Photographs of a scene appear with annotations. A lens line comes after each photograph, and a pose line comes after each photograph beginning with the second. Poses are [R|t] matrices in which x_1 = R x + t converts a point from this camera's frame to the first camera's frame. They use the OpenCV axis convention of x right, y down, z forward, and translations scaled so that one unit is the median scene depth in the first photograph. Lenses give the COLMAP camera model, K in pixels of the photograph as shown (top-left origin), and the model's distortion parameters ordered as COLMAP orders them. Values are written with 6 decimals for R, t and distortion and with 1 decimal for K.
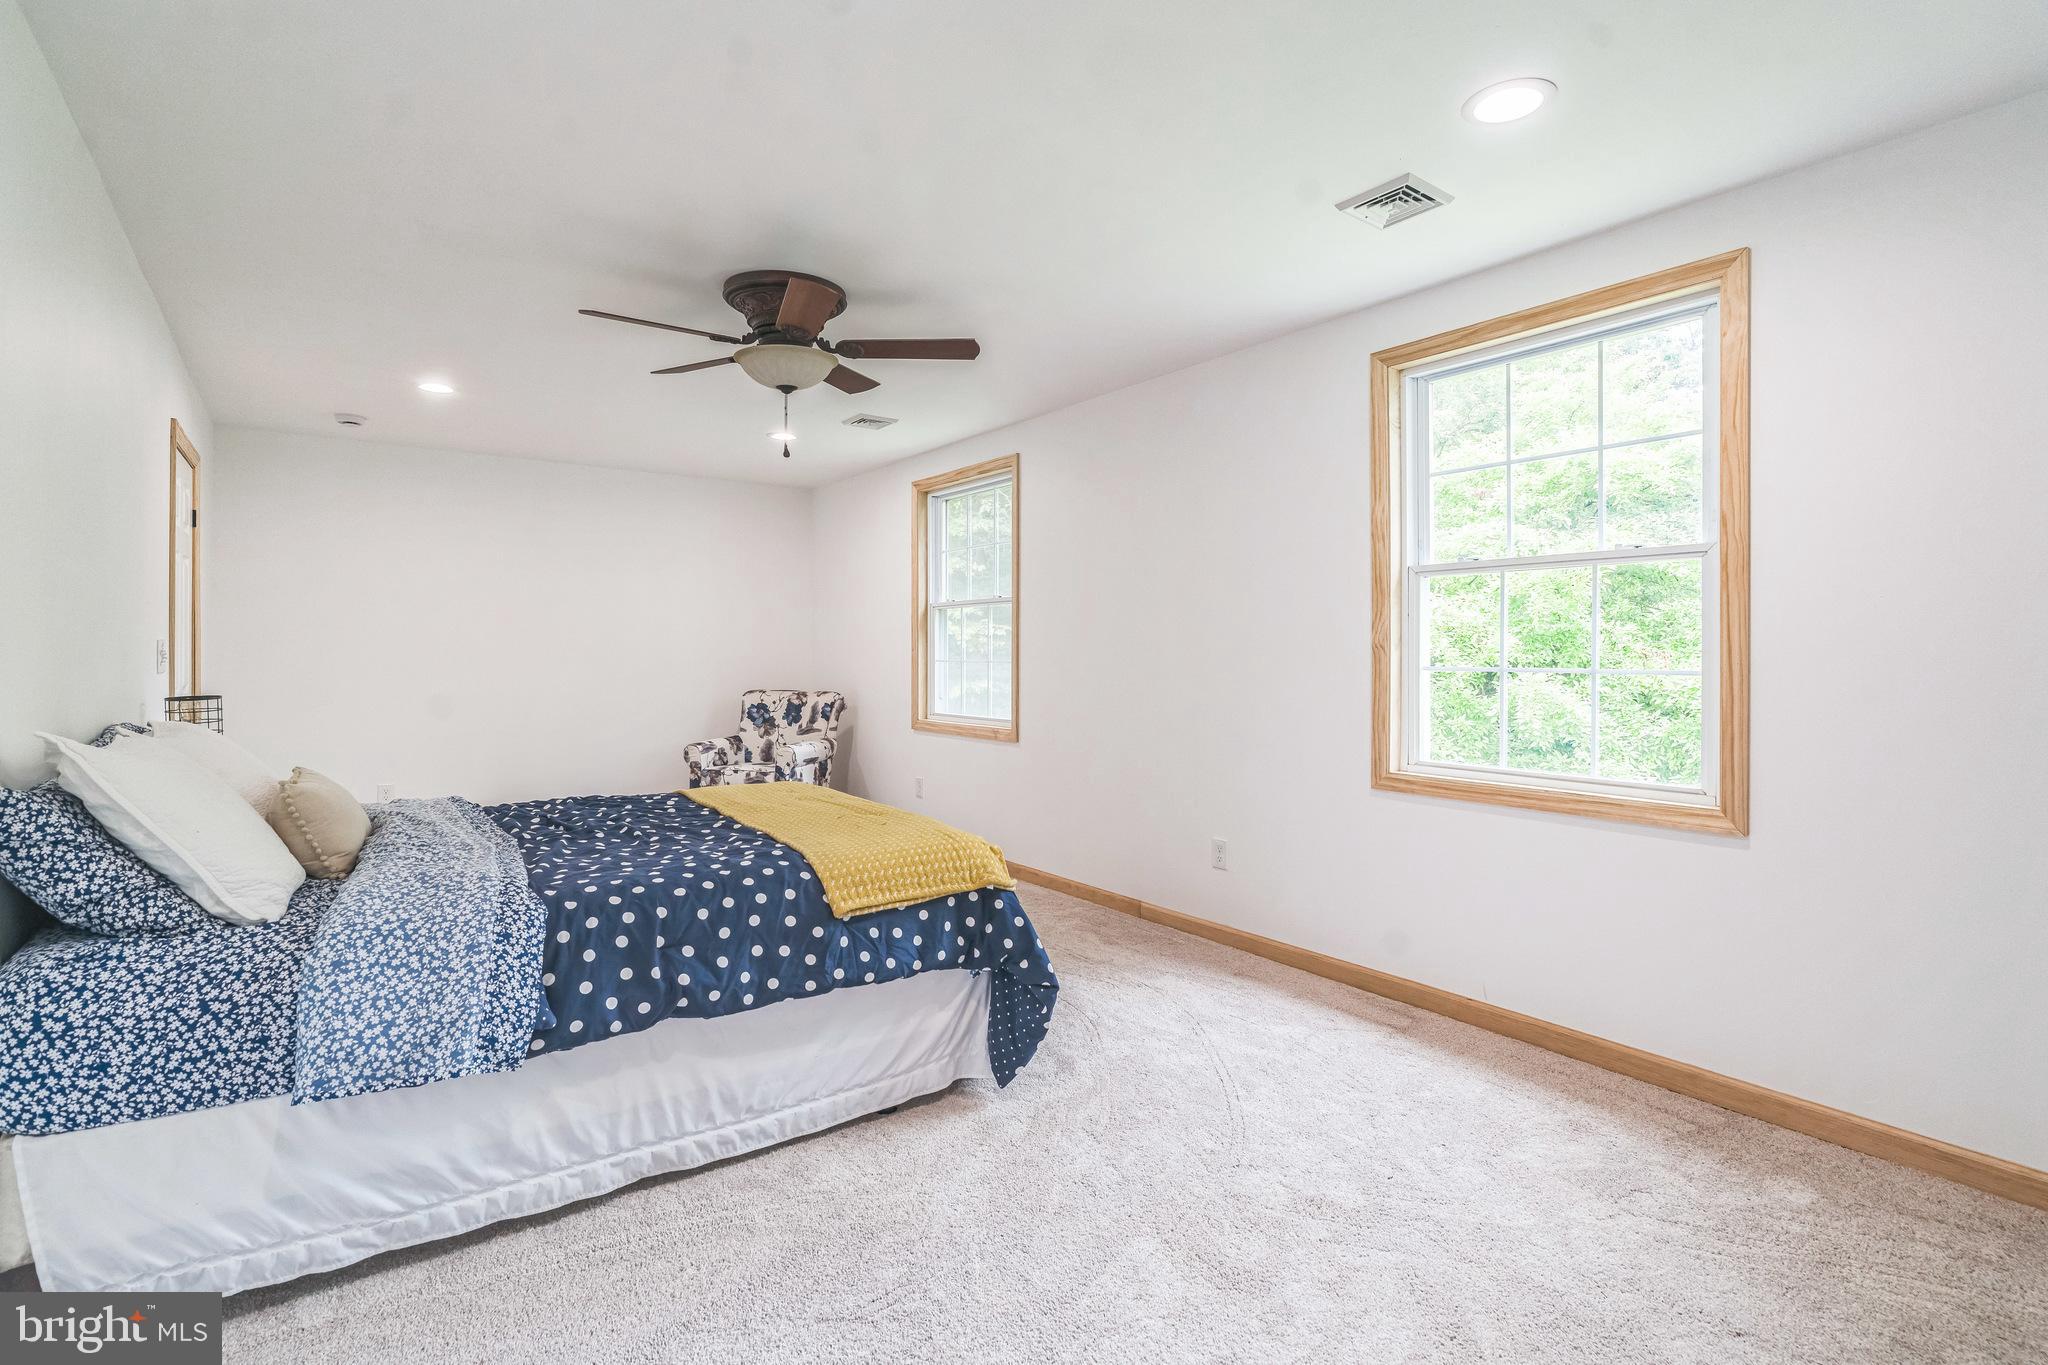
lens RADIAL K [[919.7, 0, 1022.2], [0, 919.7, 663.3], [0, 0, 1]] dist [-0.001247, 0.001399]
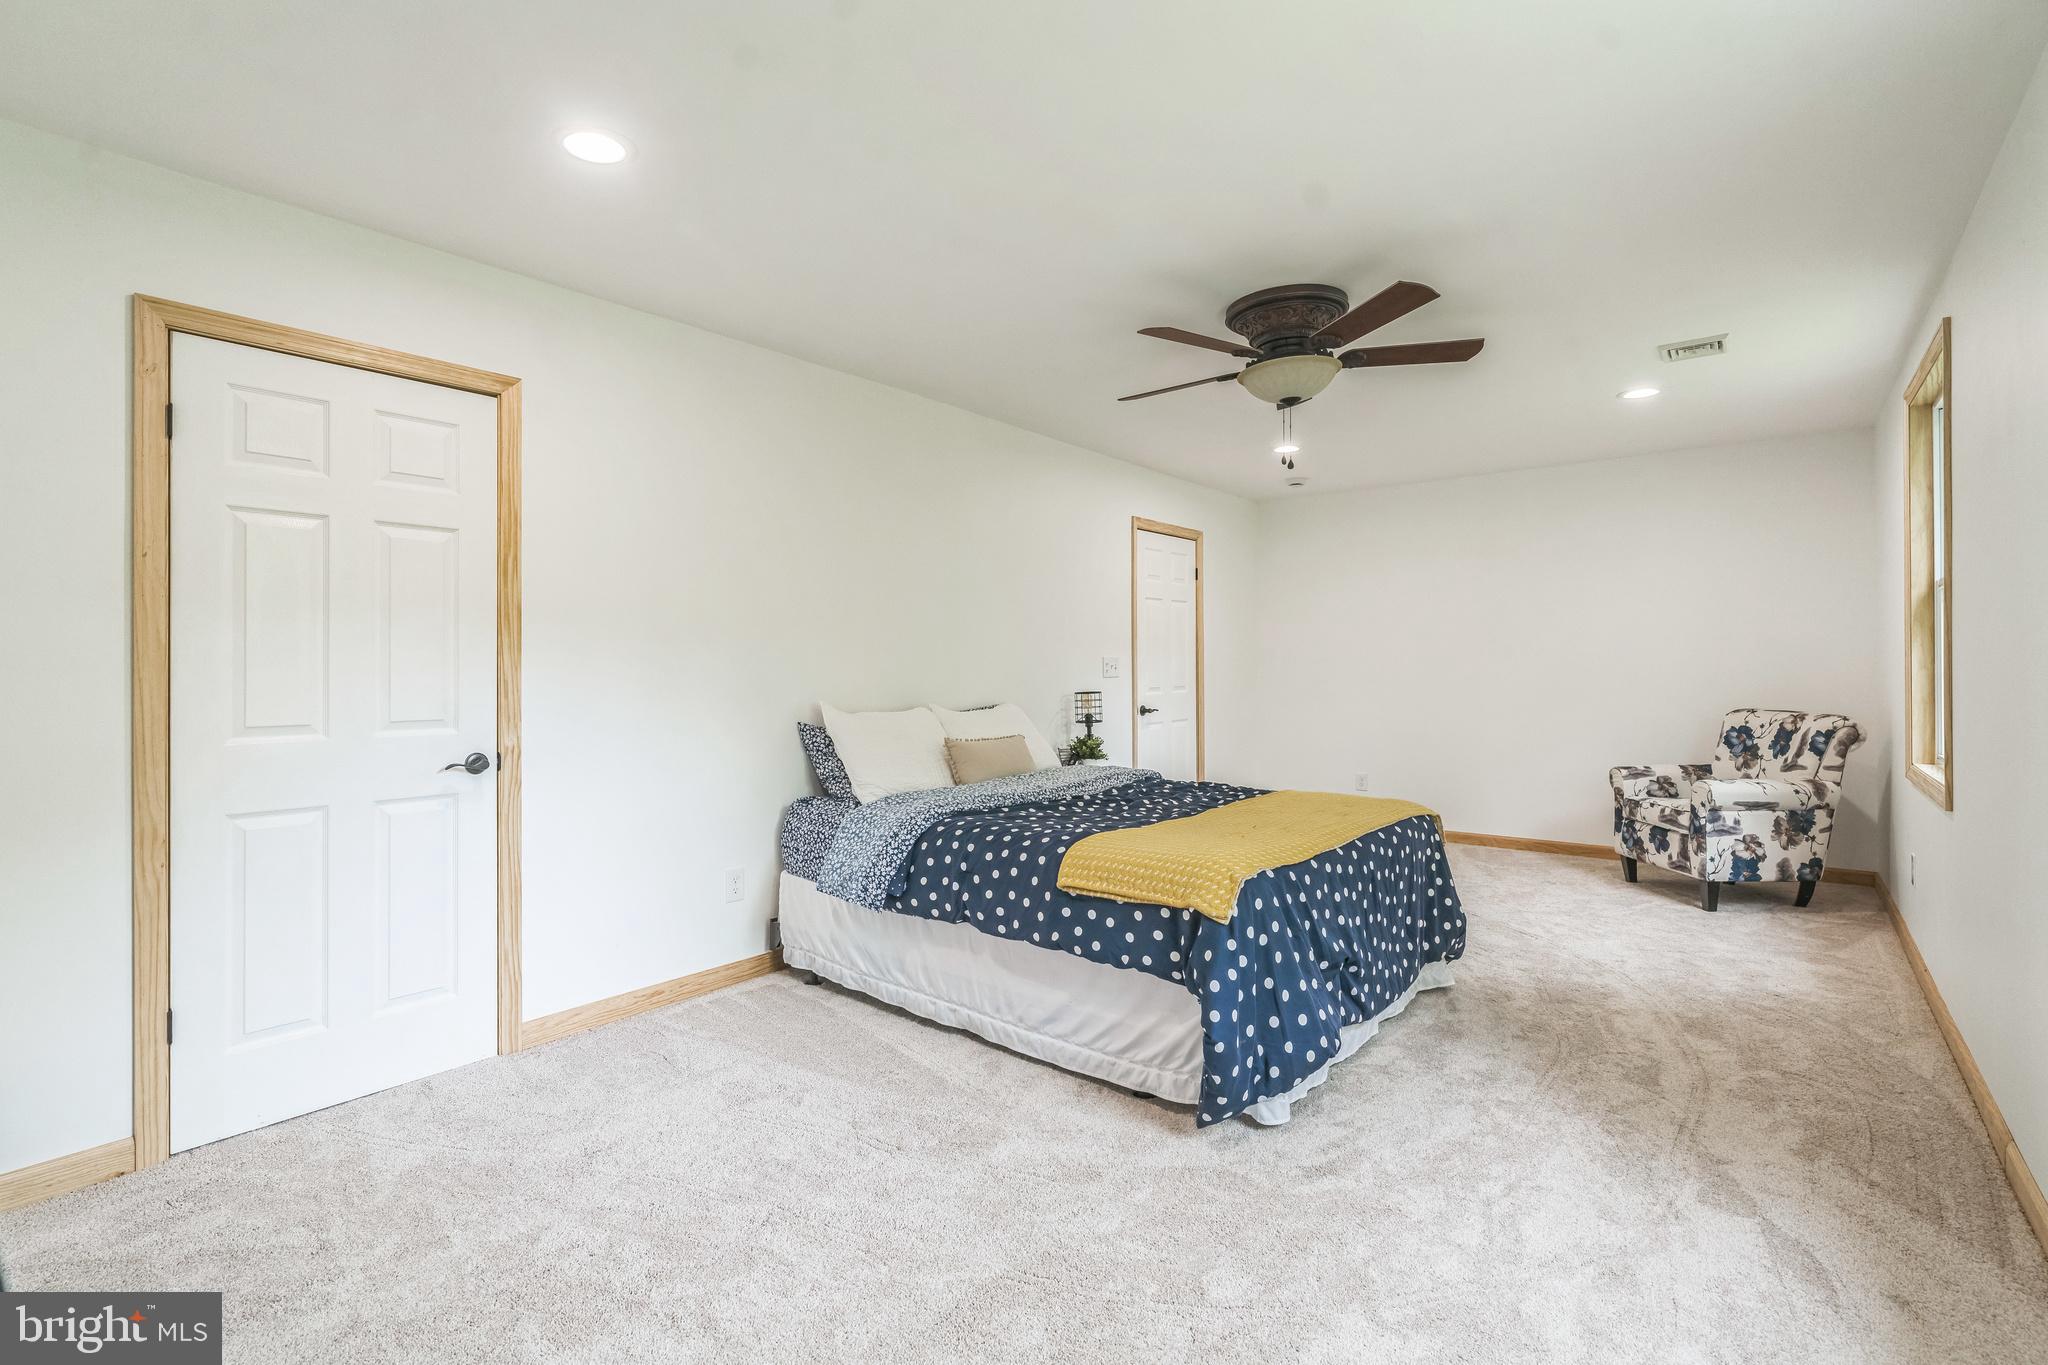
lens RADIAL K [[919.7, 0, 1013.0], [0, 919.7, 674.5], [0, 0, 1]] dist [-0.001247, 0.001399]
pose [[0.273553, 0.006521, -0.961835, 0.836070], [-0.004965, 0.999973, 0.005368, -0.002649], [0.961844, 0.003307, 0.273578, 0.572344]]
